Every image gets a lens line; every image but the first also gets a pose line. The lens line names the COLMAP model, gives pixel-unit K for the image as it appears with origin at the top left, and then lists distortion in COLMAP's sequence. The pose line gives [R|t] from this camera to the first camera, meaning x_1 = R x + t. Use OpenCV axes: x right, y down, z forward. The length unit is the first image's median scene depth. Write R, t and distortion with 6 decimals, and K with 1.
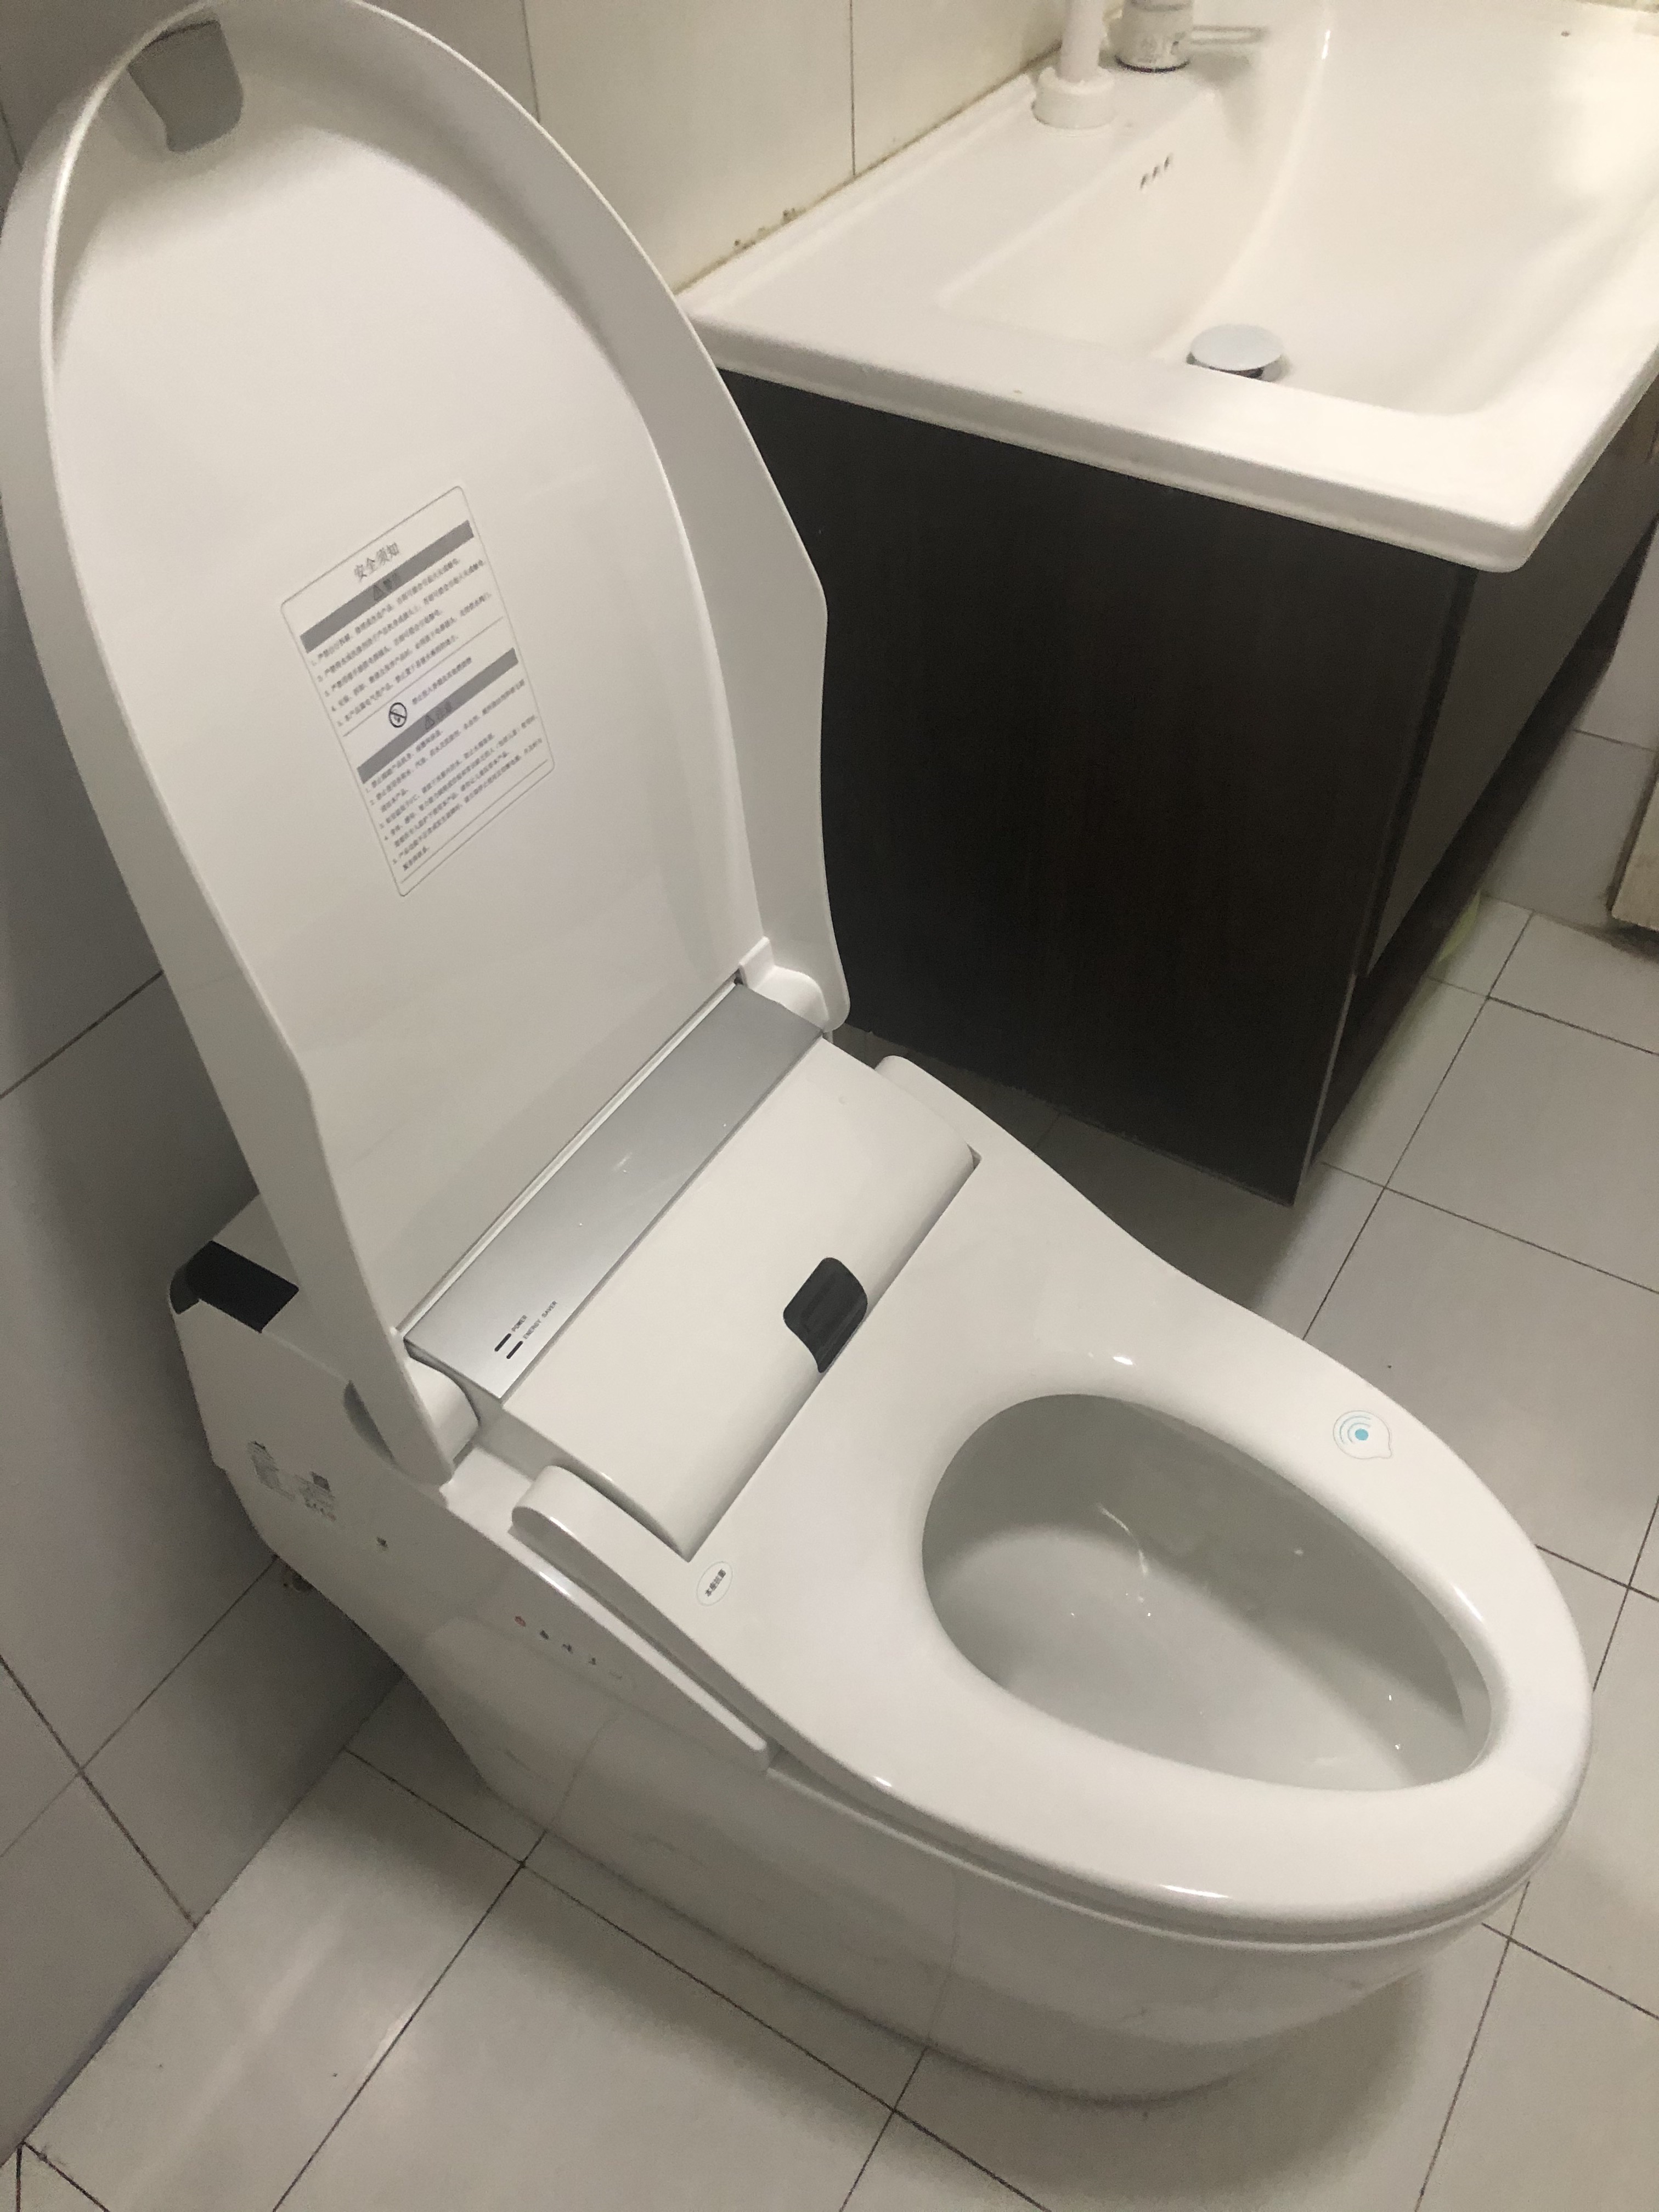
lens RADIAL K [[1824.7, 0, 829.1], [0, 1824.7, 1107.0], [0, 0, 1]] dist [0.006559, 0.004023]
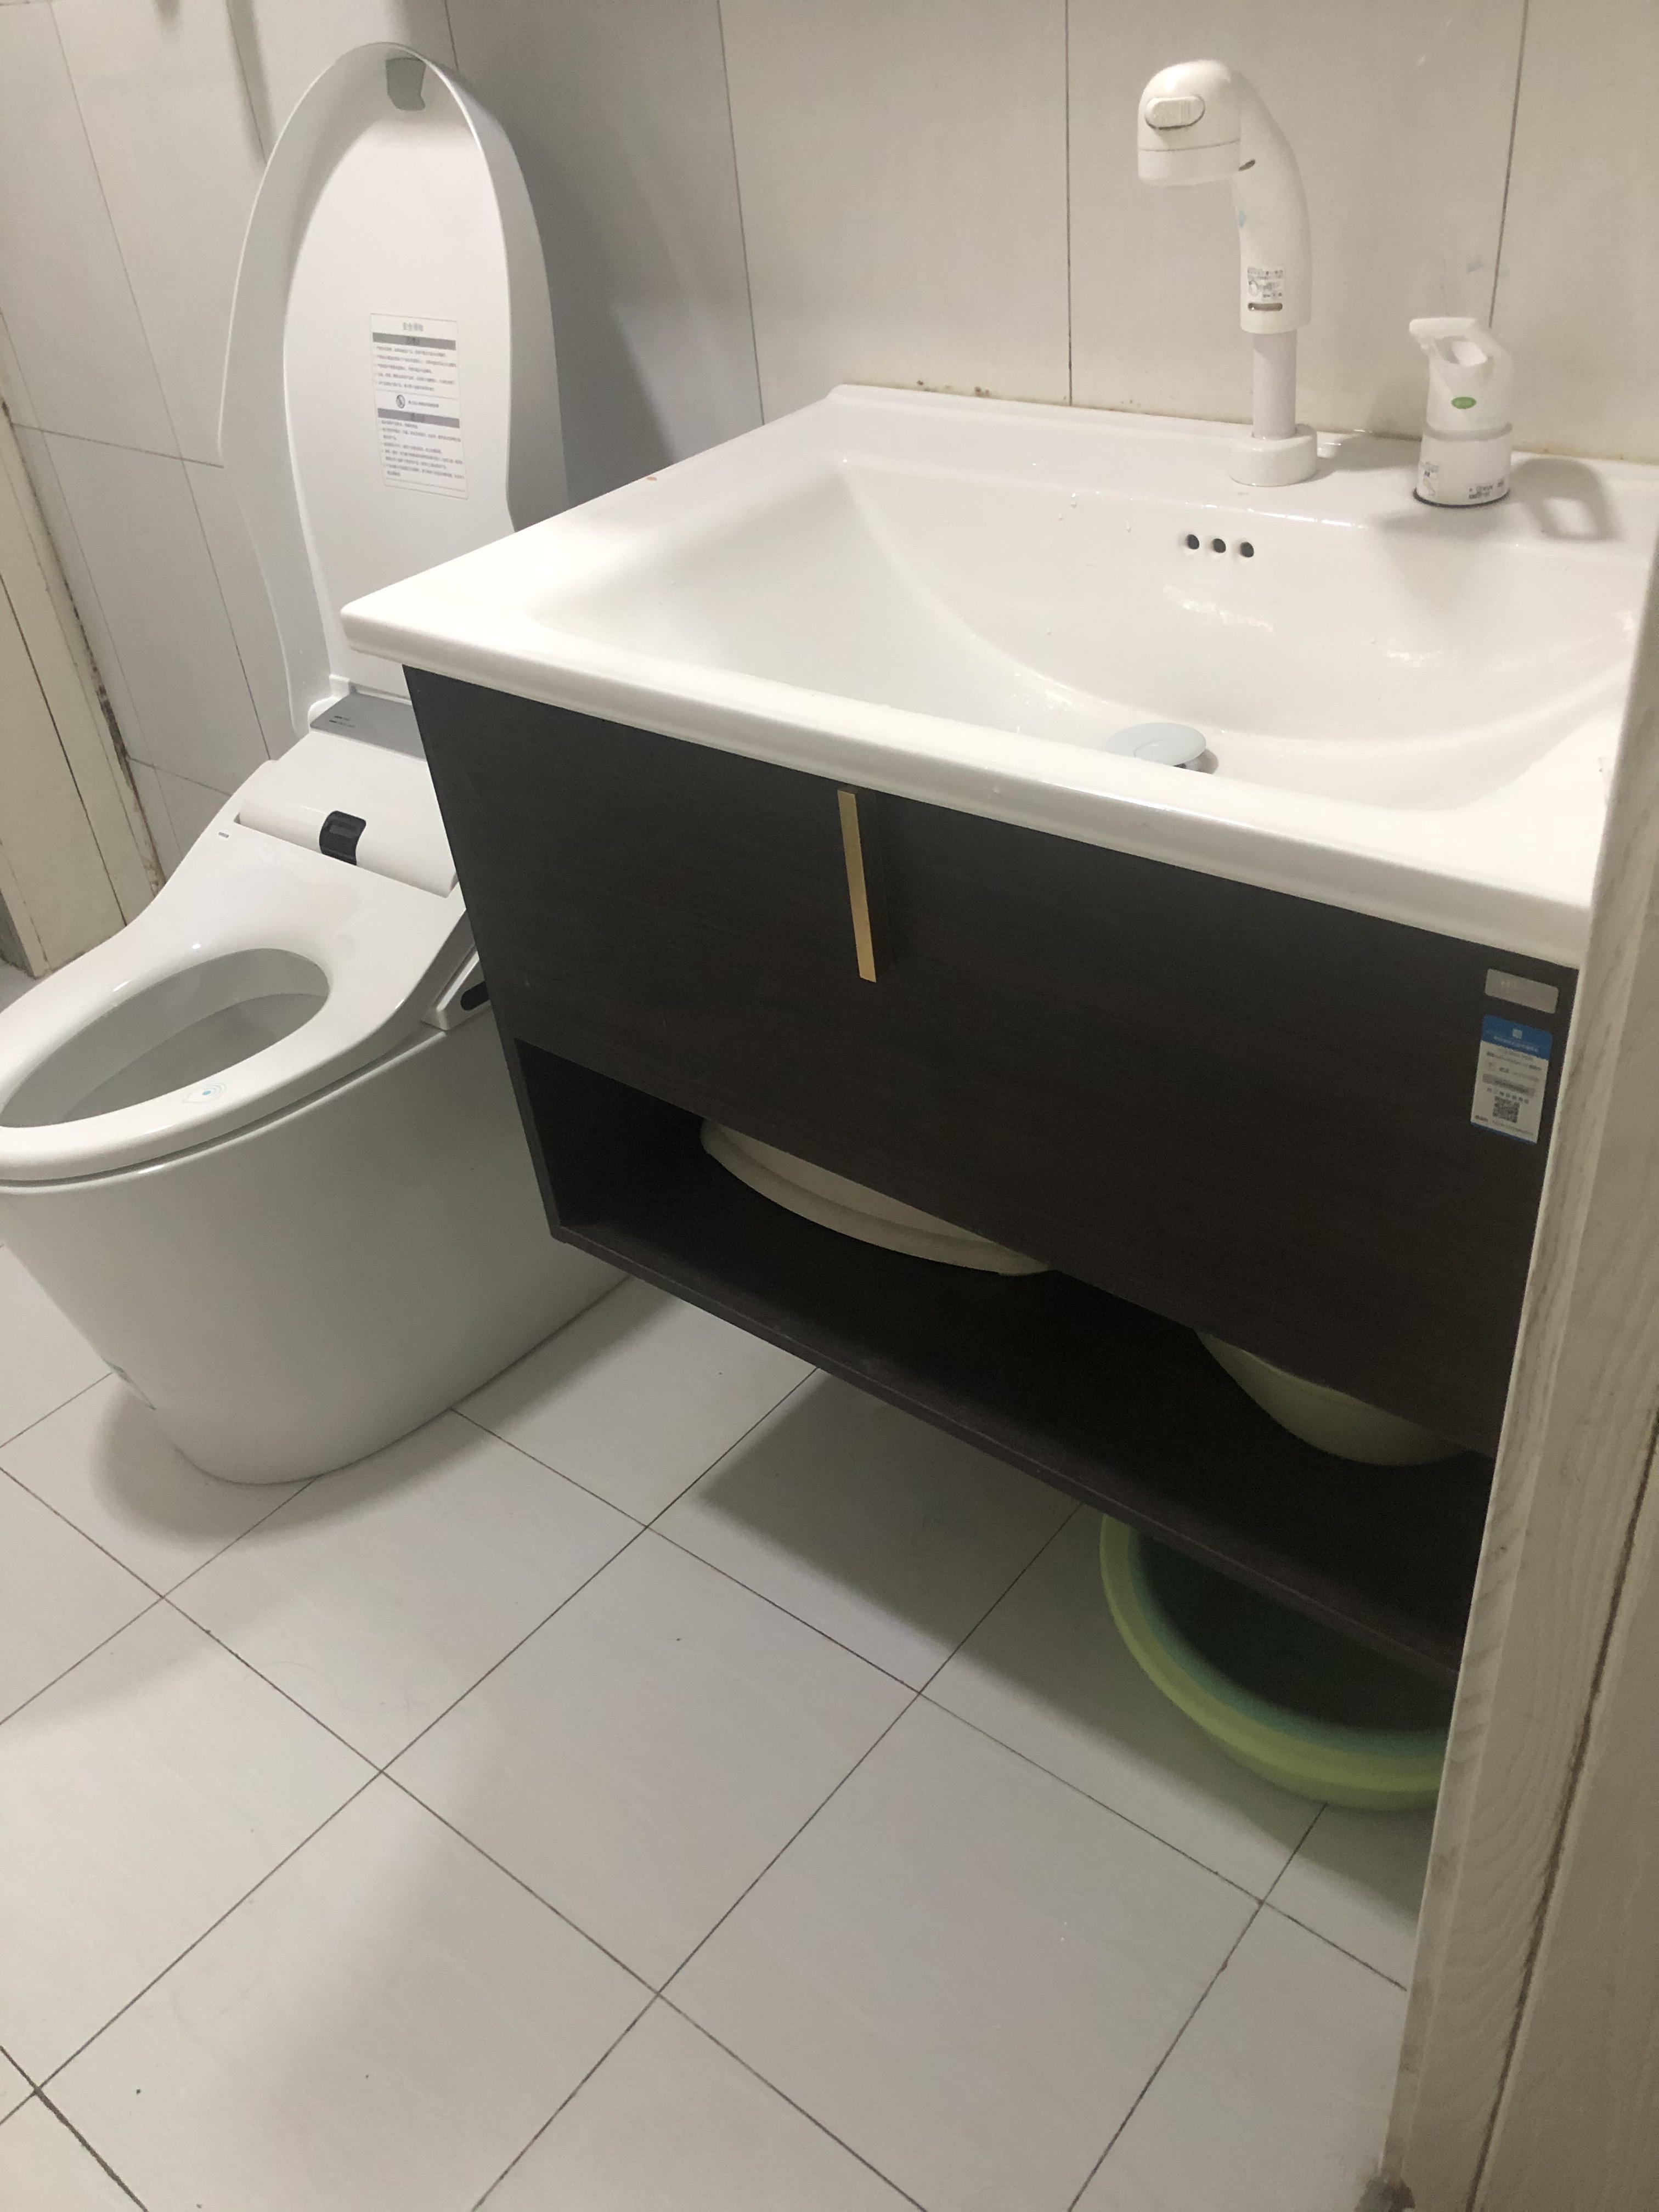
lens RADIAL K [[1824.7, 0, 829.6], [0, 1824.7, 1107.1], [0, 0, 1]] dist [0.006559, 0.004023]
pose [[-0.118162, 0.615584, -0.779162, 1.721794], [-0.634981, 0.556423, 0.535903, -1.139609], [0.763437, 0.558077, 0.325136, 1.120535]]
